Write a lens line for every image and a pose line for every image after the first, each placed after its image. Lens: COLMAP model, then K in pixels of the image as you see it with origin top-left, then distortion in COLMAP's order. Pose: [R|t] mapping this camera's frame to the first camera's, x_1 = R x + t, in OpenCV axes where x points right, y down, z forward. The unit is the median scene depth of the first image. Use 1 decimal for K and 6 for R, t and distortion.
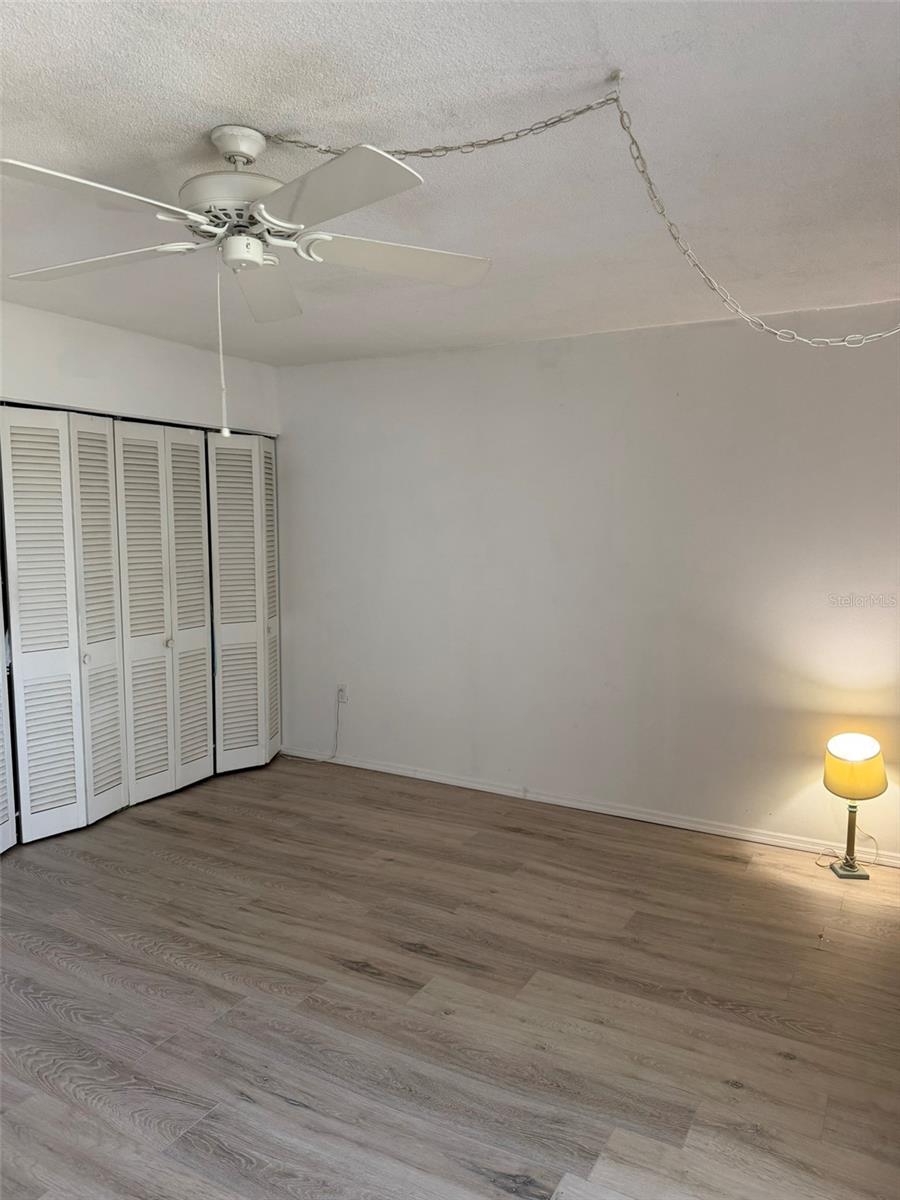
lens RADIAL K [[843.2, 0, 445.9], [0, 843.2, 606.5], [0, 0, 1]] dist [0.052824, -0.066328]
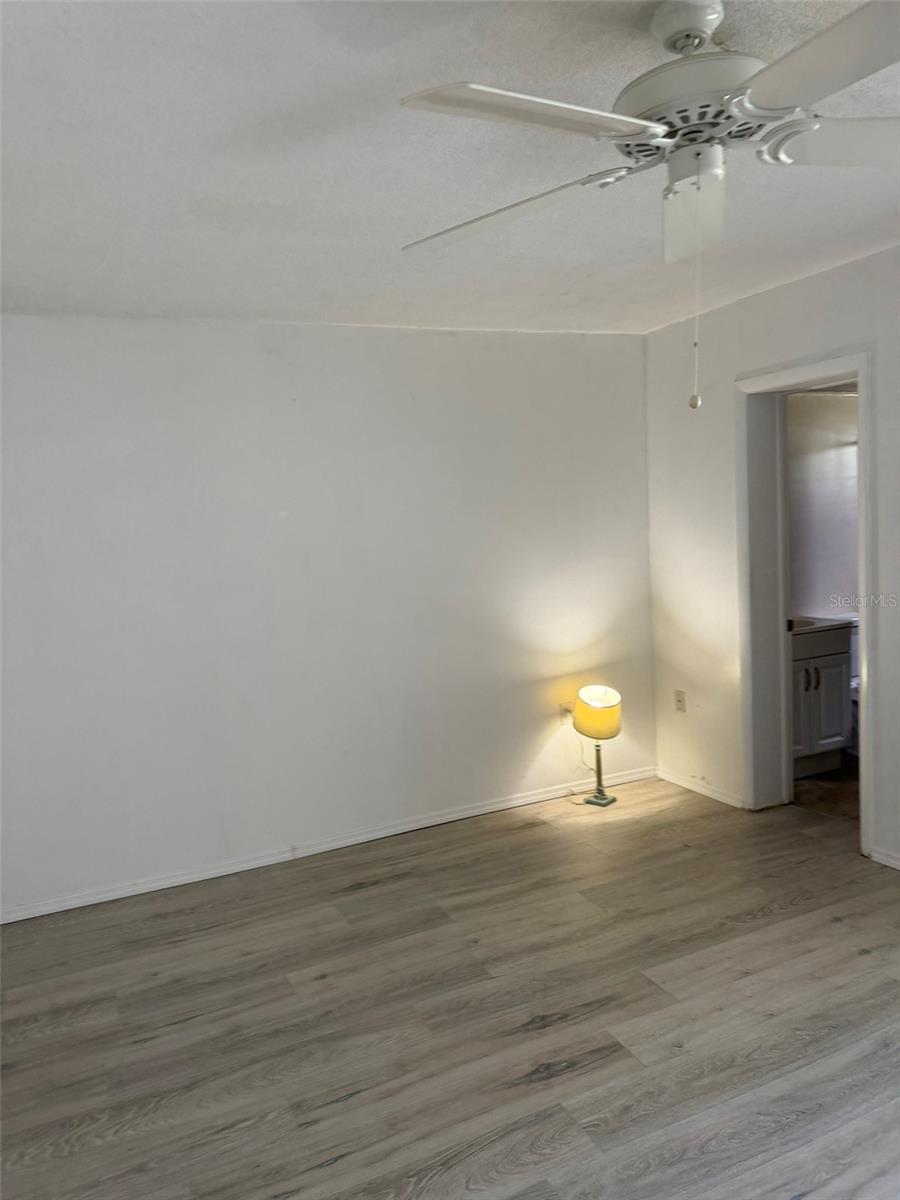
lens RADIAL K [[843.2, 0, 445.9], [0, 843.2, 606.5], [0, 0, 1]] dist [0.052824, -0.066328]
pose [[0.609792, -0.142625, 0.779623, -0.564163], [0.160451, 0.985522, 0.054794, -0.060388], [-0.776151, 0.091678, 0.623847, 0.399602]]
